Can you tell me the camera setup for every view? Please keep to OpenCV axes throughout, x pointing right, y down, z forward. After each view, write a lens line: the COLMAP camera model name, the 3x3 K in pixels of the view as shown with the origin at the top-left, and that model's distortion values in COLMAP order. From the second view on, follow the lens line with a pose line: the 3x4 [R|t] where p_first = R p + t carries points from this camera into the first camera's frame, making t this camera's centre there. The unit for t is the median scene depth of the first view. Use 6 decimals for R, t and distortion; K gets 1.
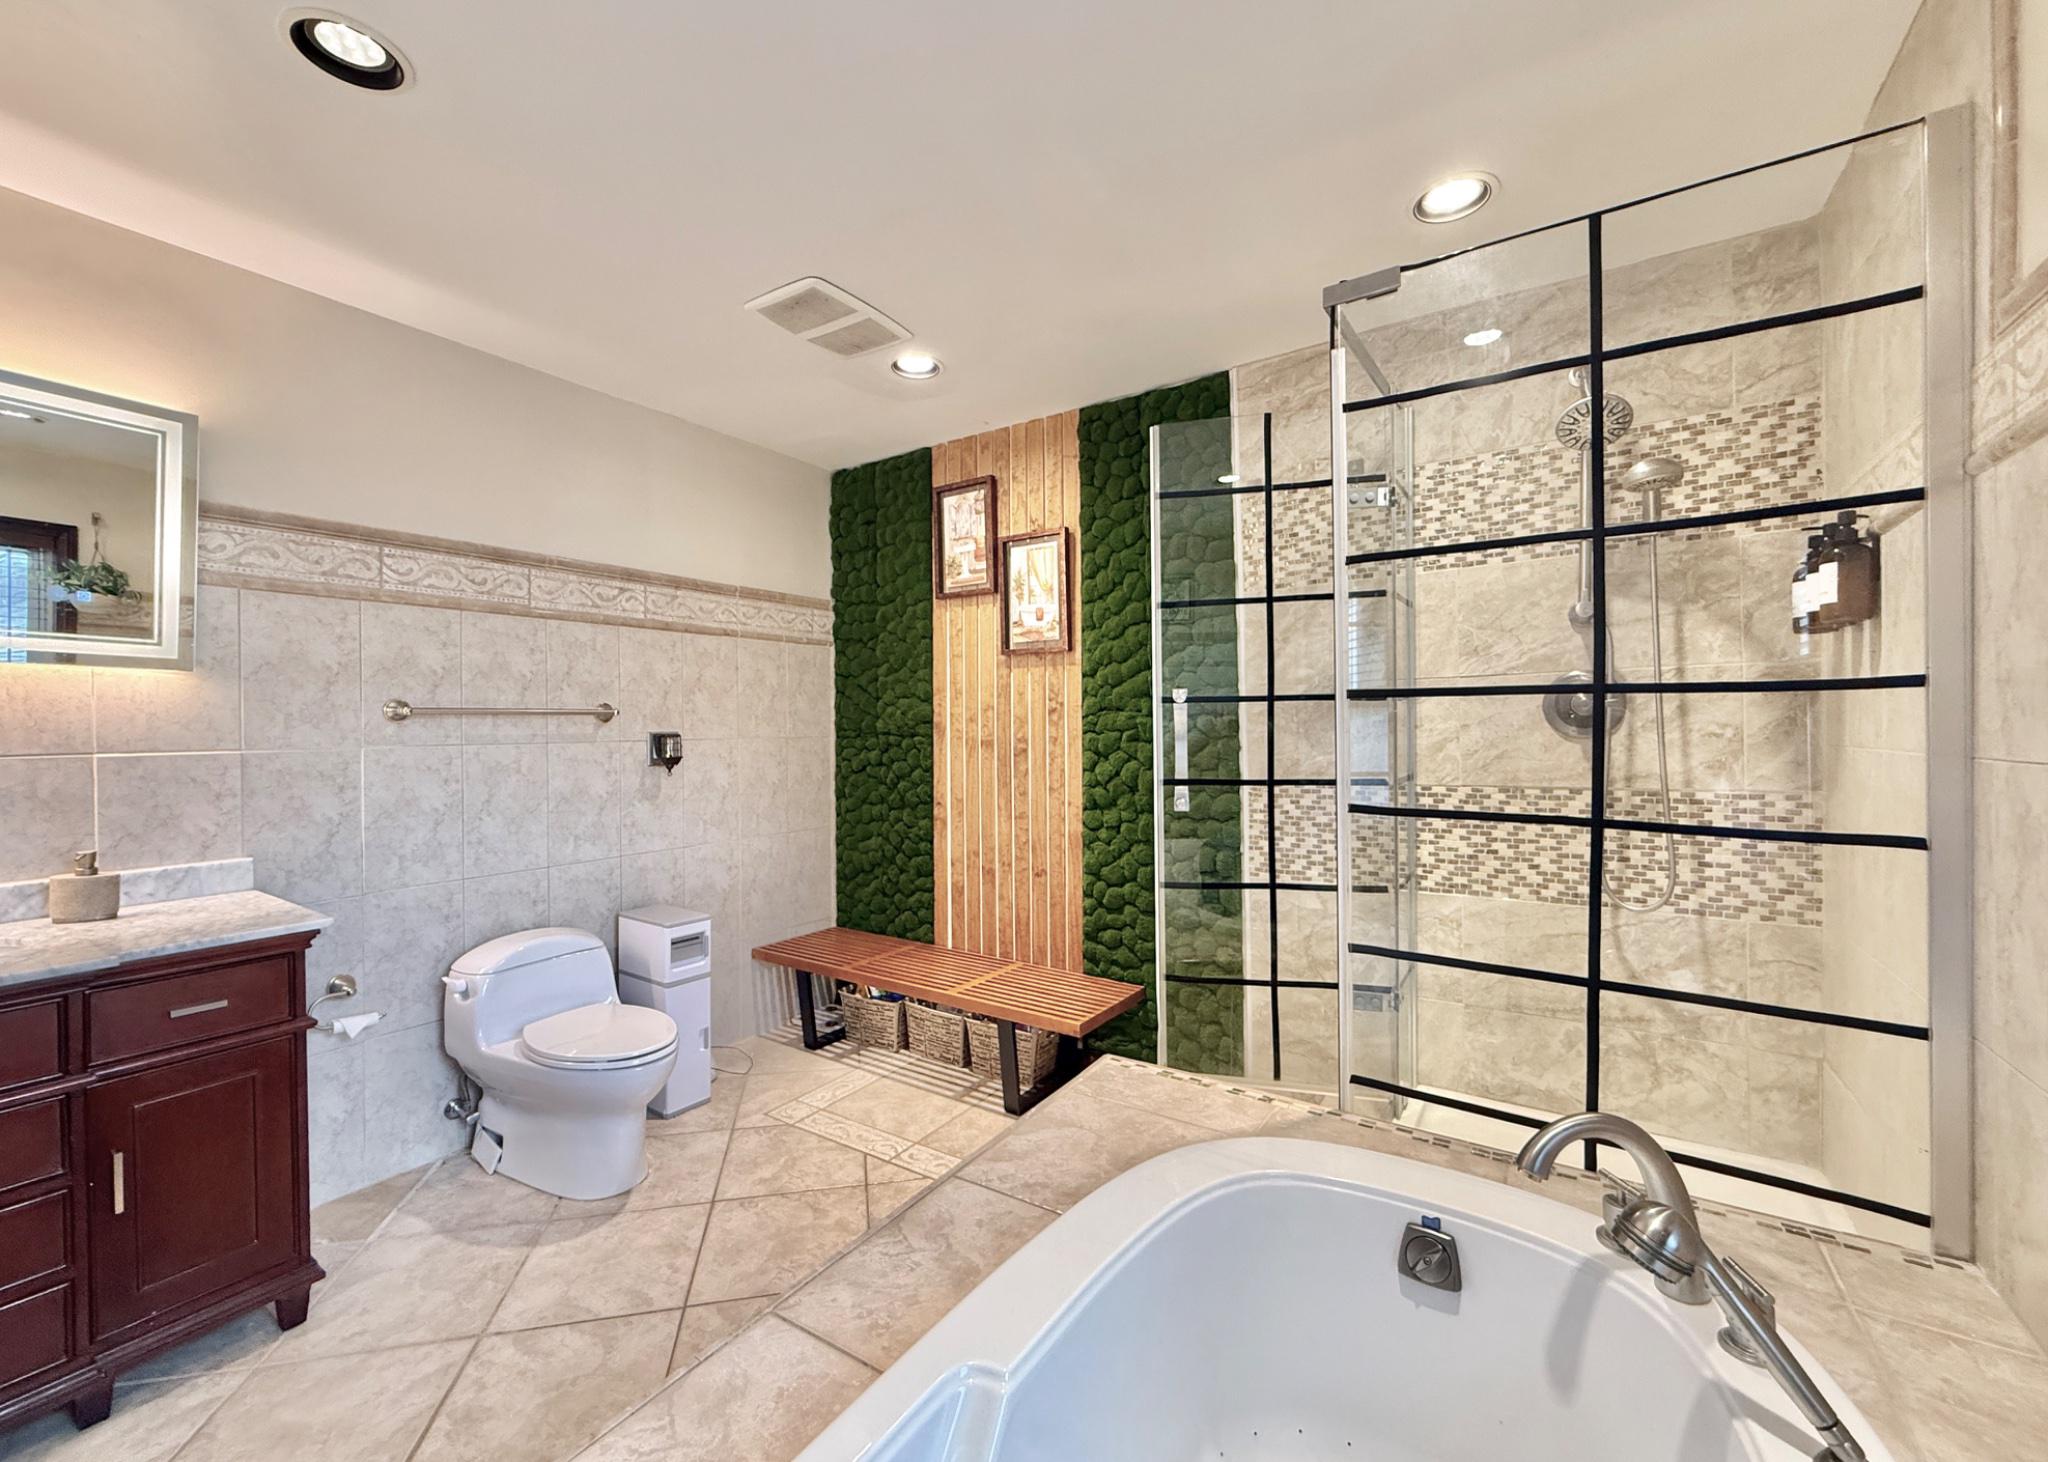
lens RADIAL K [[824.2, 0, 1024.0], [0, 824.2, 731.0], [0, 0, 1]] dist [-0.000838, -0.000064]
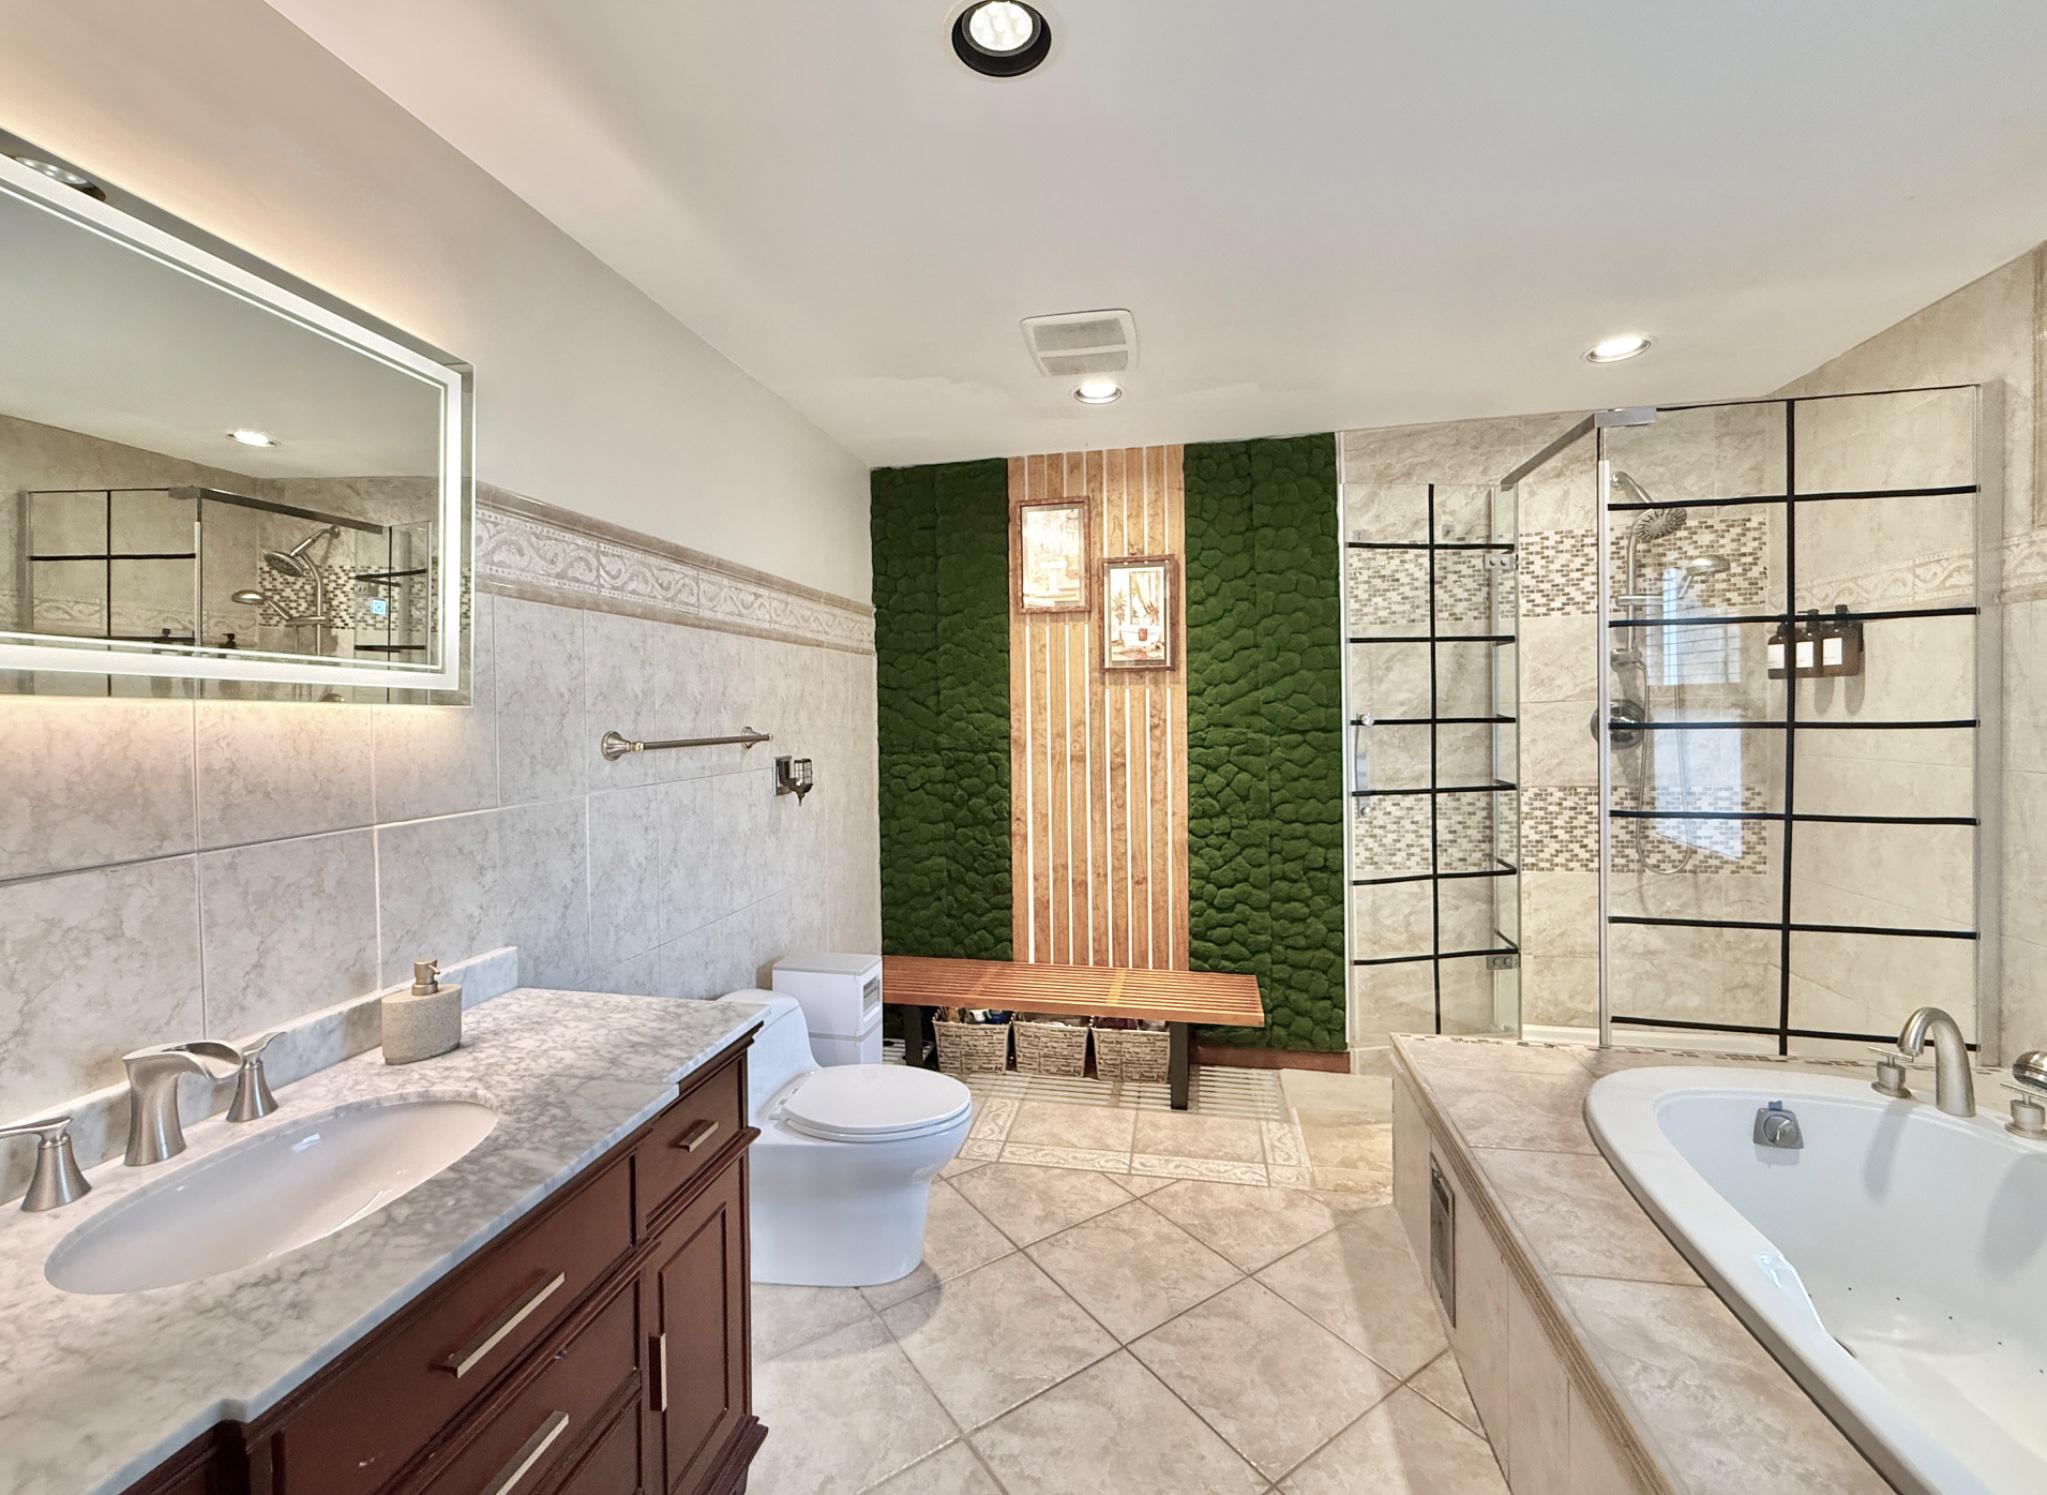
lens RADIAL K [[848.5, 0, 1021.5], [0, 848.5, 726.3], [0, 0, 1]] dist [0.001877, 0.000220]
pose [[0.924416, -0.012275, 0.381189, -0.569309], [0.009776, 0.999916, 0.008492, -0.037917], [-0.381261, -0.004124, 0.924458, 0.062522]]
